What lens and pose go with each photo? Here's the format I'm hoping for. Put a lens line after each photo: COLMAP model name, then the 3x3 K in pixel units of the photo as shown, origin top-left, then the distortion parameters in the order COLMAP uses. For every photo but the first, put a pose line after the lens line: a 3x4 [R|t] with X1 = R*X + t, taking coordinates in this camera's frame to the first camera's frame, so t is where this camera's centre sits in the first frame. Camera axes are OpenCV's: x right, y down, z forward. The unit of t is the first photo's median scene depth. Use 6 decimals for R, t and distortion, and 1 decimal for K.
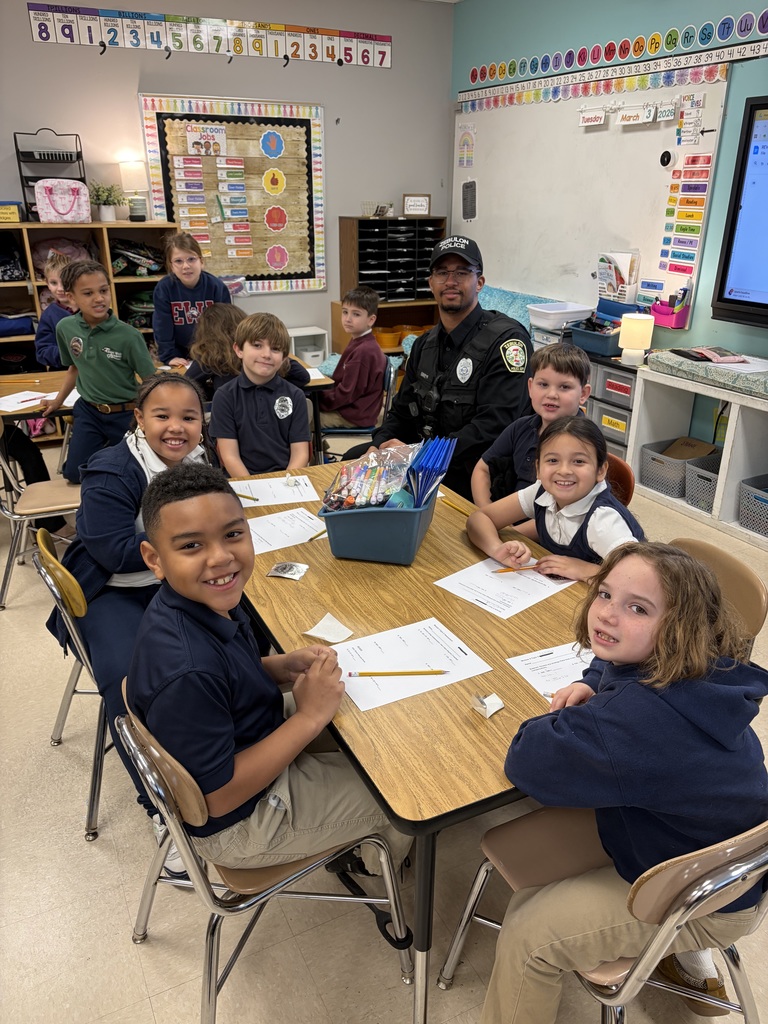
lens RADIAL K [[762.6, 0, 408.6], [0, 762.6, 509.6], [0, 0, 1]] dist [0.067573, -0.107930]
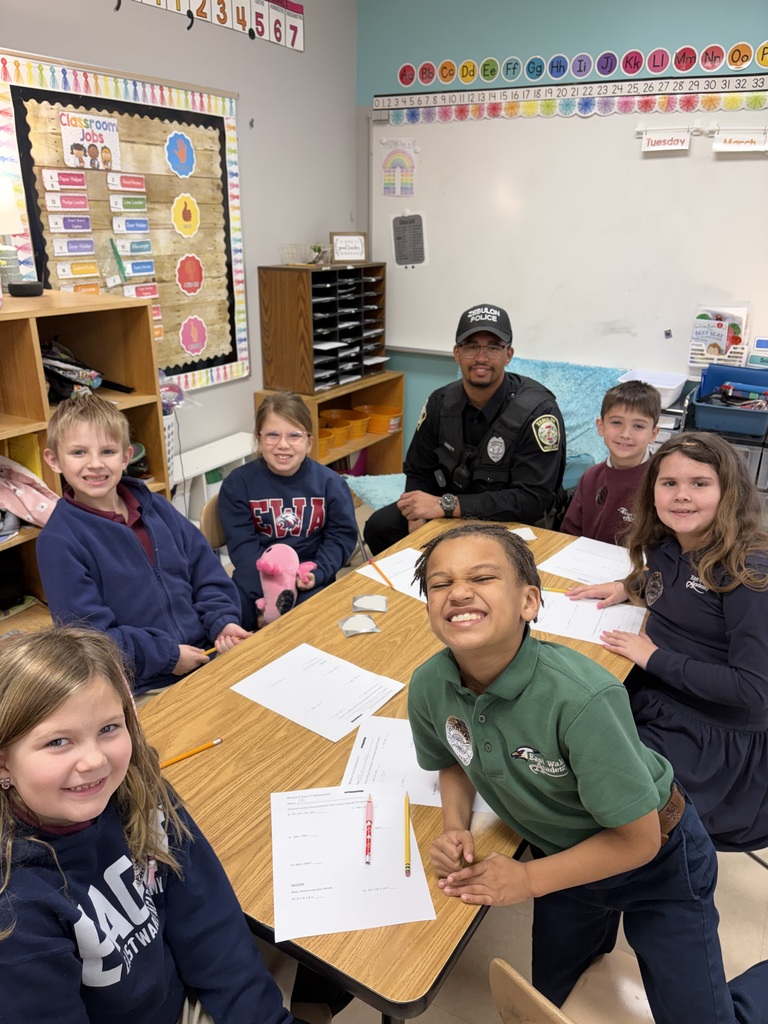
lens RADIAL K [[762.6, 0, 408.6], [0, 762.6, 509.6], [0, 0, 1]] dist [0.067573, -0.107930]
pose [[0.835274, -0.191628, 0.515361, -0.391911], [0.205435, 0.978187, 0.030762, -0.184346], [-0.510014, 0.080178, 0.856421, 0.415299]]
